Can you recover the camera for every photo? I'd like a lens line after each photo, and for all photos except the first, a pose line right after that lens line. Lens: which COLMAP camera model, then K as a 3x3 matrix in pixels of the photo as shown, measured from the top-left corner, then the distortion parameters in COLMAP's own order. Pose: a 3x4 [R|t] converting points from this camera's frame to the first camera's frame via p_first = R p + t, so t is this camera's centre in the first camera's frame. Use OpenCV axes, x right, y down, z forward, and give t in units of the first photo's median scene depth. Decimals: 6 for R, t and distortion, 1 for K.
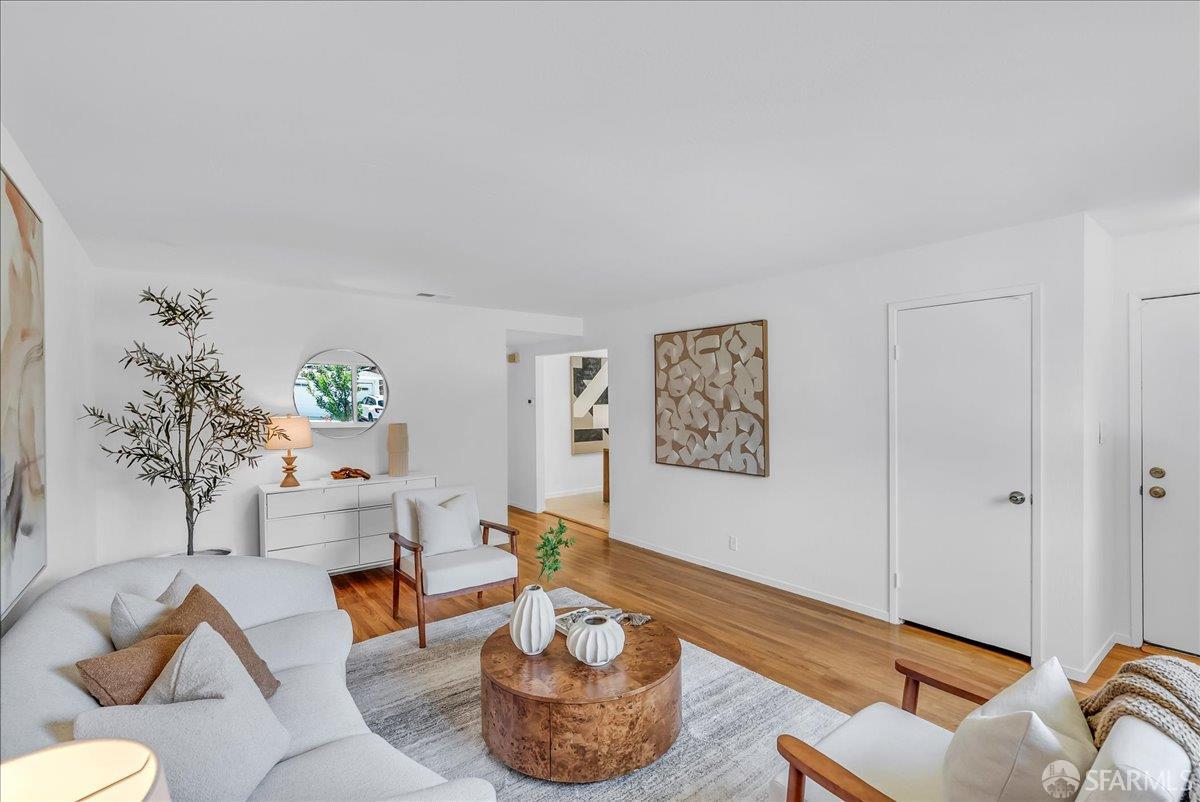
lens RADIAL K [[540.6, 0, 600.0], [0, 540.6, 401.0], [0, 0, 1]] dist [-0.005530, 0.000283]
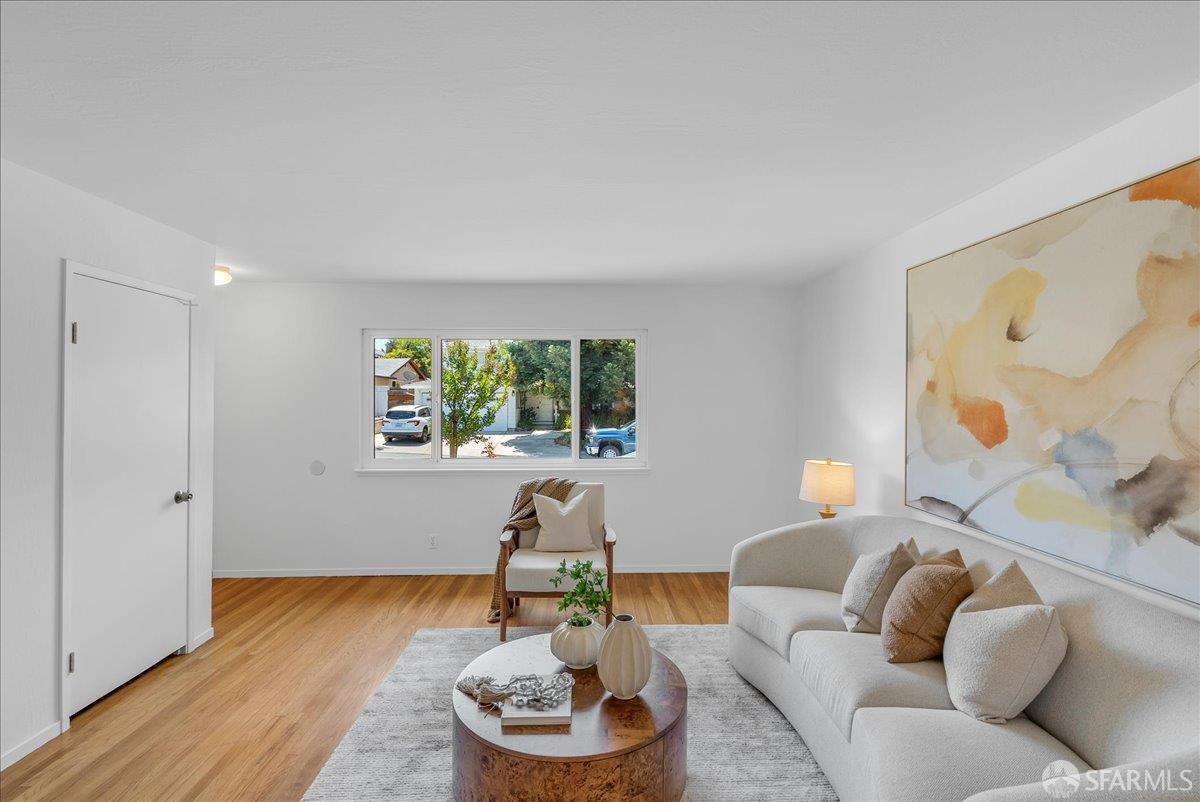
lens RADIAL K [[540.6, 0, 600.0], [0, 540.6, 401.0], [0, 0, 1]] dist [-0.005530, 0.000283]
pose [[-0.806577, 0.003023, 0.591122, -0.401507], [0.004926, 0.999987, 0.001608, 0.000700], [-0.591109, 0.004209, -0.806581, 1.156257]]
